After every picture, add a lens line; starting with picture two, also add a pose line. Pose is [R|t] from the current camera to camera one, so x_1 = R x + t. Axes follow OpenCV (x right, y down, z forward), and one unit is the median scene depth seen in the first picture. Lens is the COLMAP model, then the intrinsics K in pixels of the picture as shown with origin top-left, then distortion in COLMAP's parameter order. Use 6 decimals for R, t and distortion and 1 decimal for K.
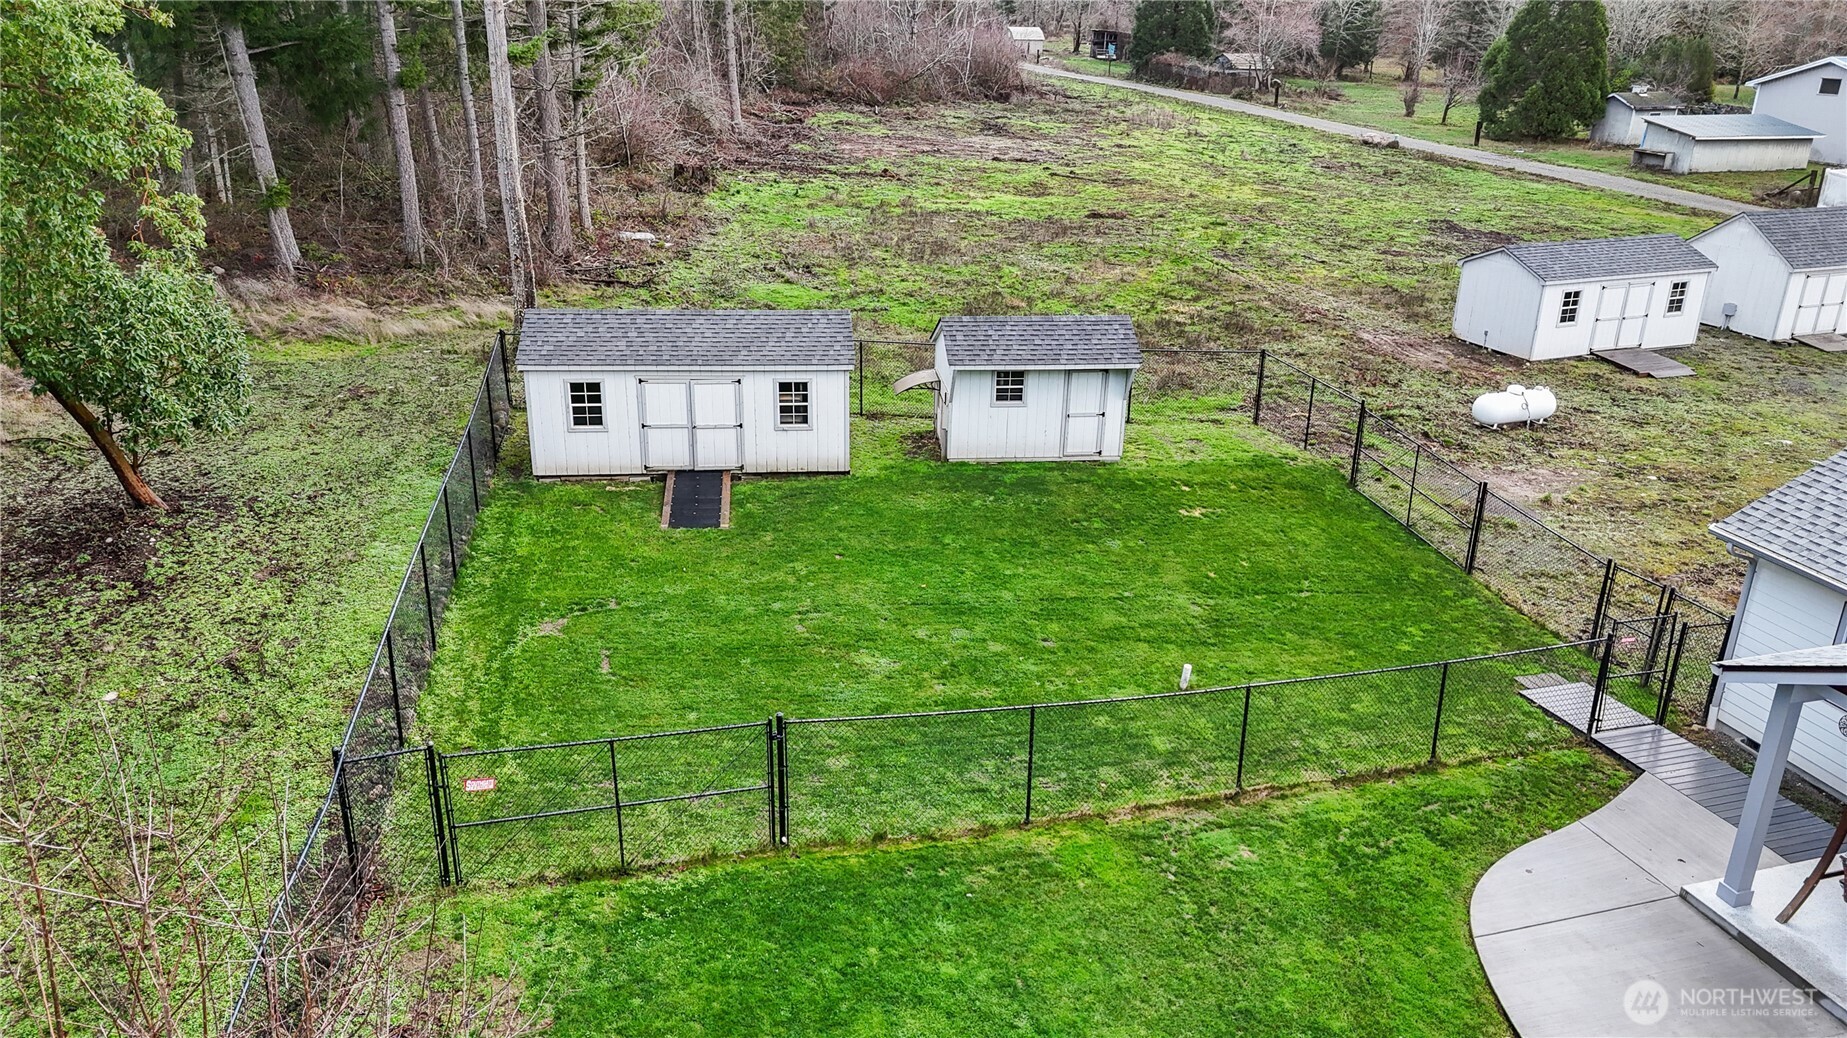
lens RADIAL K [[1278.4, 0, 918.8], [0, 1278.4, 514.3], [0, 0, 1]] dist [0.001169, -0.003735]
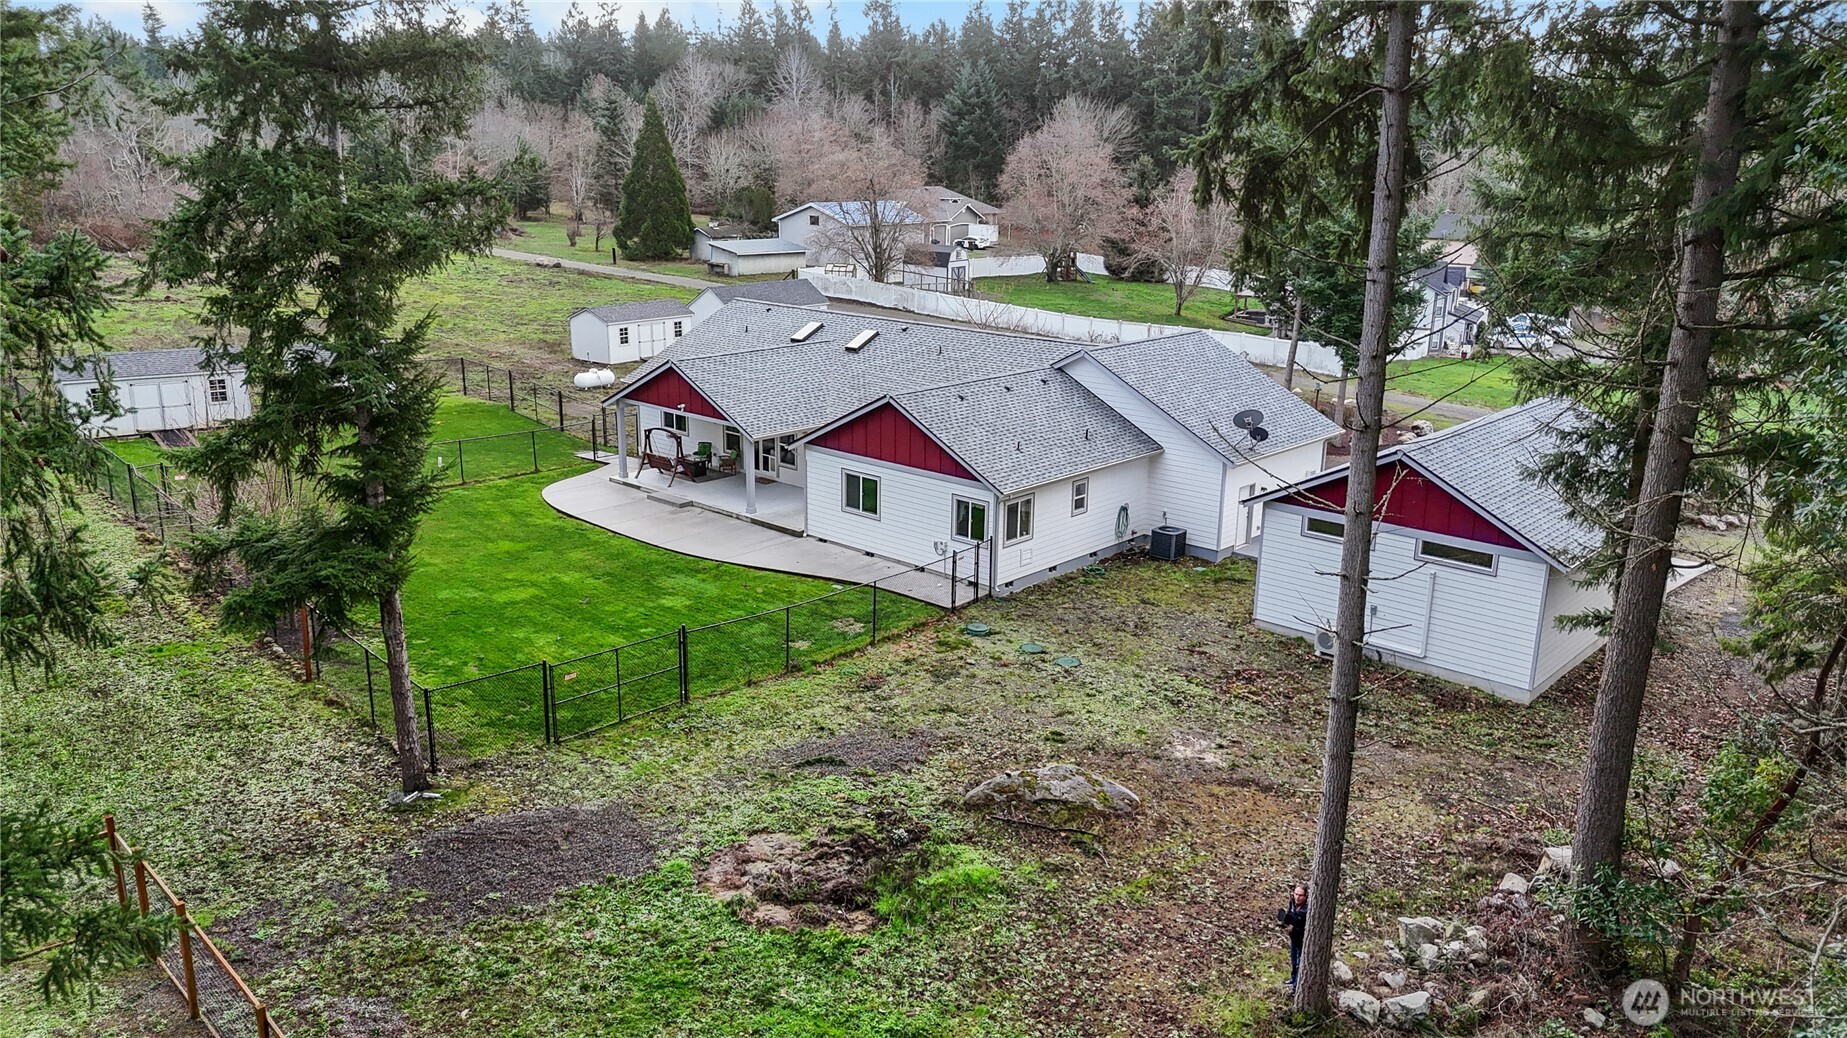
lens RADIAL K [[1278.4, 0, 920.3], [0, 1278.4, 524.5], [0, 0, 1]] dist [0.001169, -0.003735]
pose [[0.838949, -0.140212, 0.525838, -0.089257], [0.187603, 0.981525, -0.037593, 0.137458], [-0.510852, 0.130188, 0.849754, -0.422432]]
